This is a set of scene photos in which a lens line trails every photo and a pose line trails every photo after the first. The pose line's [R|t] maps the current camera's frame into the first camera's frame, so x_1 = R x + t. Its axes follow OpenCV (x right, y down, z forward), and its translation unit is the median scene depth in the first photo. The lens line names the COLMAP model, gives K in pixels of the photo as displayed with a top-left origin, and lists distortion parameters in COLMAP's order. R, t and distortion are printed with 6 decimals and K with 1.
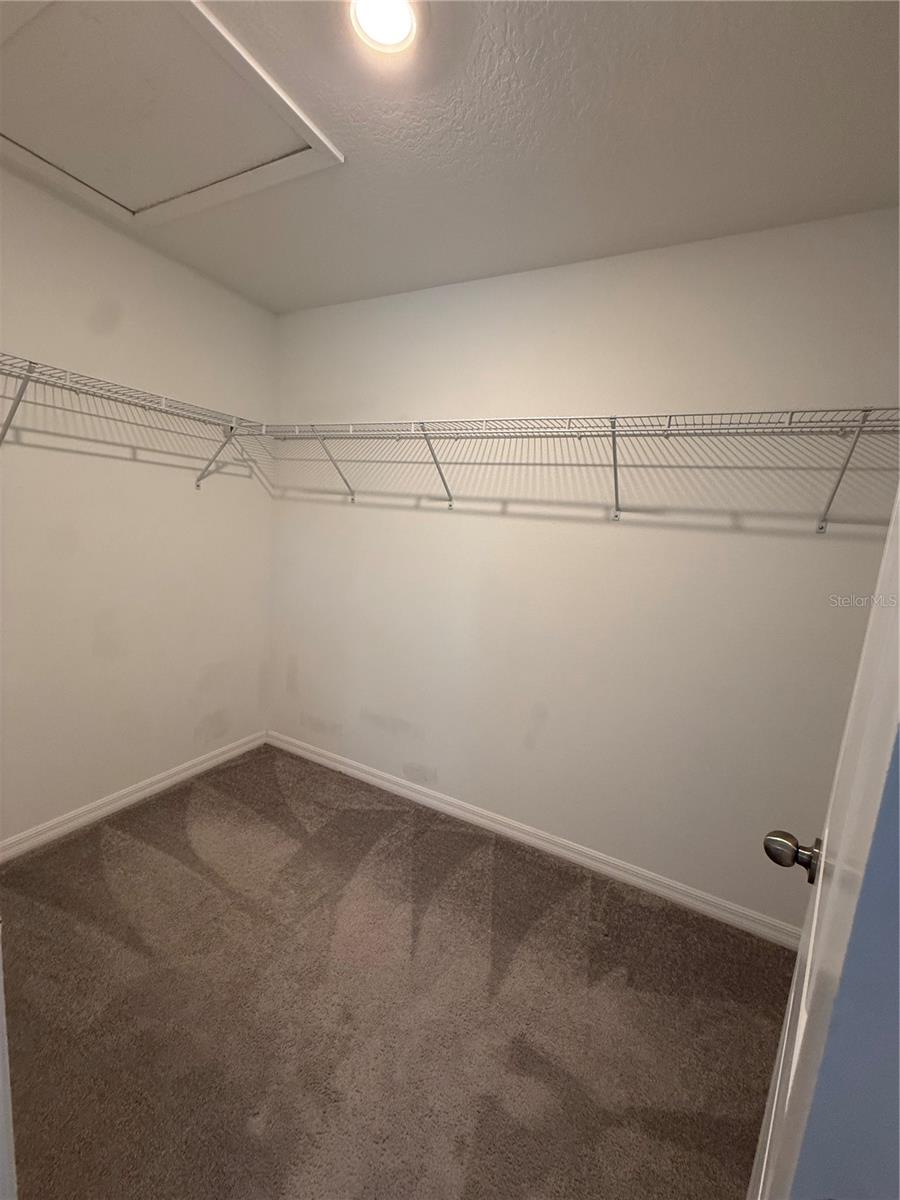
lens RADIAL K [[483.5, 0, 451.6], [0, 483.5, 608.1], [0, 0, 1]] dist [-0.001363, 0.000144]
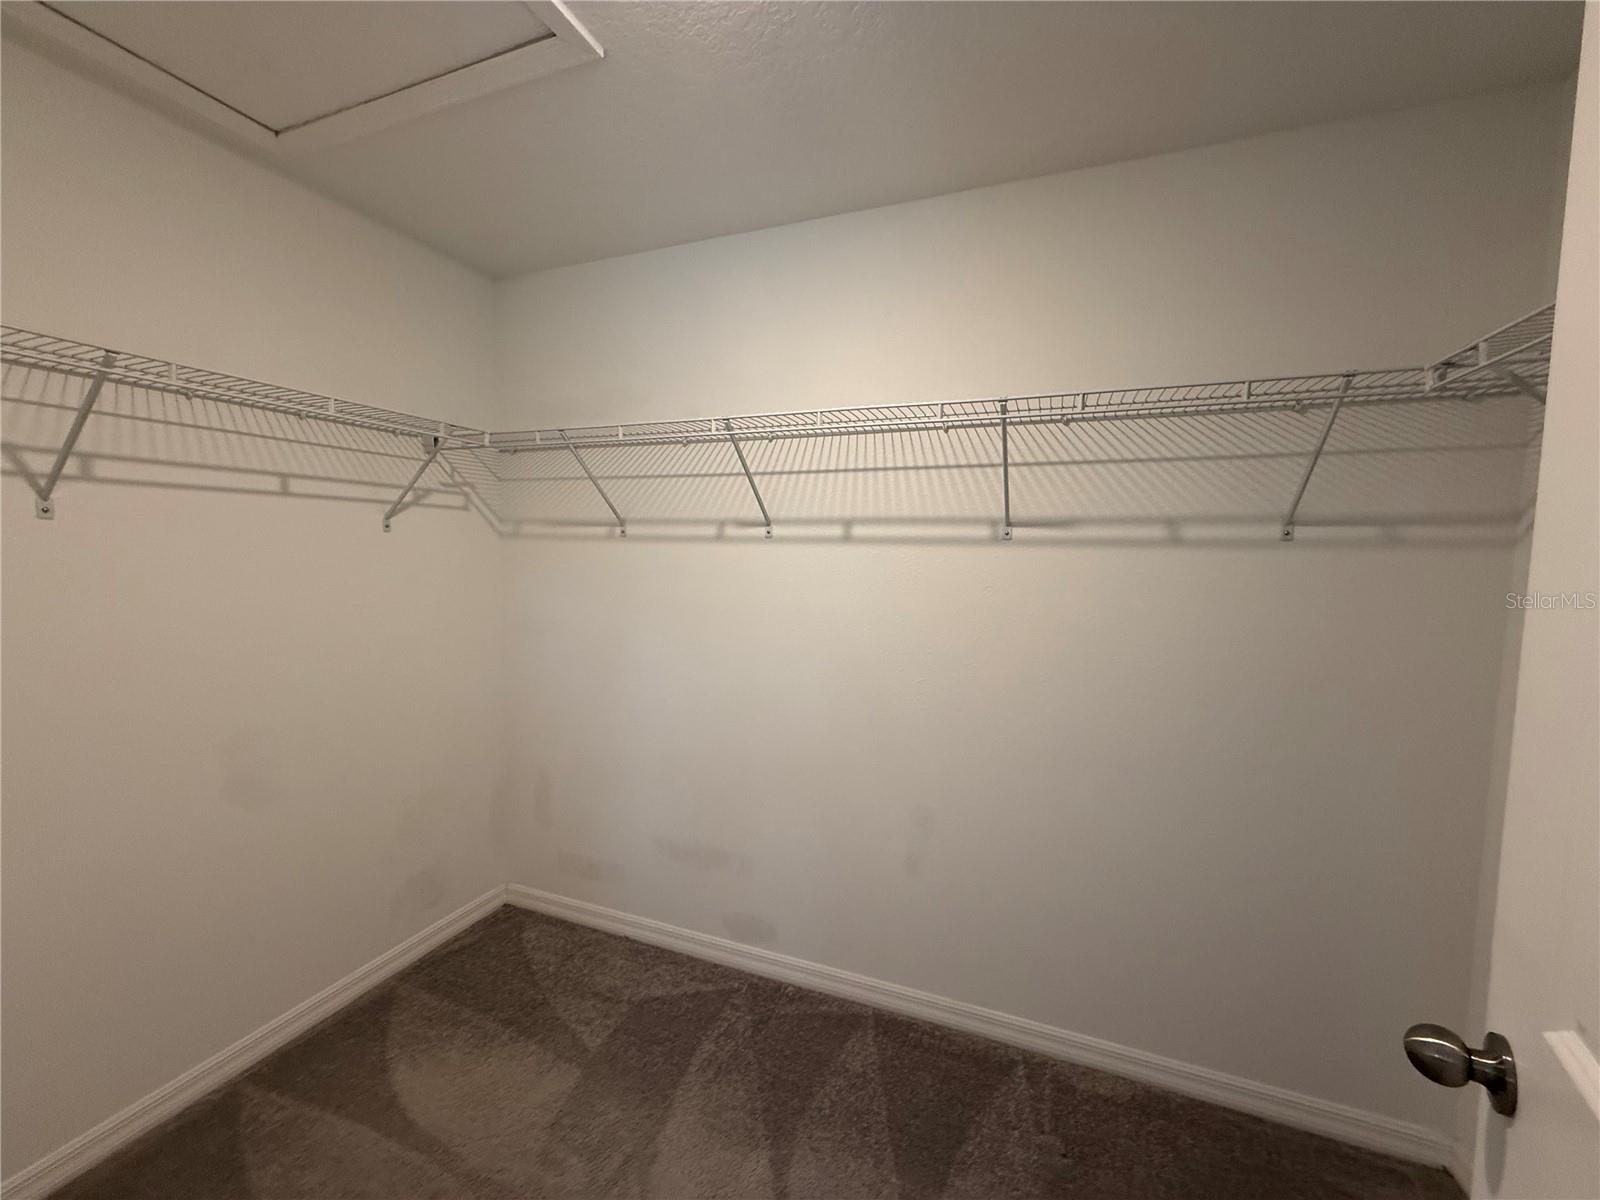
lens RADIAL K [[644.6, 0, 799.0], [0, 644.6, 611.2], [0, 0, 1]] dist [-0.001363, 0.000144]
pose [[0.992118, -0.073346, 0.101595, -0.069267], [0.080923, 0.994074, -0.072580, -0.030051], [-0.095670, 0.080229, 0.992175, 0.084937]]
